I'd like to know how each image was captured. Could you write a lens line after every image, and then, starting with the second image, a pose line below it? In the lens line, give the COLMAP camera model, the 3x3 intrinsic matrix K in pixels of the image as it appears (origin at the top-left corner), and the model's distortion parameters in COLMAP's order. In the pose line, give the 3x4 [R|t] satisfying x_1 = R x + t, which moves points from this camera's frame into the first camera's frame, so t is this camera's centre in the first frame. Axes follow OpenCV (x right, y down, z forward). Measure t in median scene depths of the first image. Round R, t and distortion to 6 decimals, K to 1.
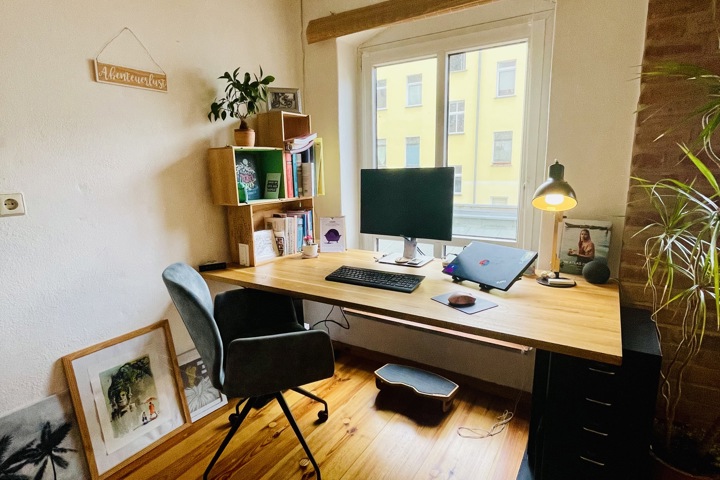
lens RADIAL K [[385.7, 0, 360.0], [0, 385.7, 240.0], [0, 0, 1]] dist [0.001780, 0.000442]
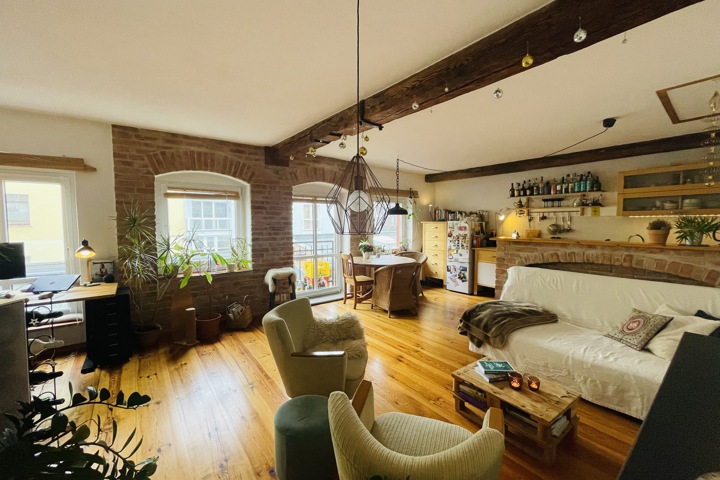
lens RADIAL K [[290.6, 0, 360.0], [0, 290.6, 240.0], [0, 0, 1]] dist [-0.000064, 0.000040]
pose [[0.340499, -0.035983, 0.939556, -0.595213], [0.170161, 0.985125, -0.023939, 0.144358], [-0.924719, 0.168027, 0.341557, -1.182605]]
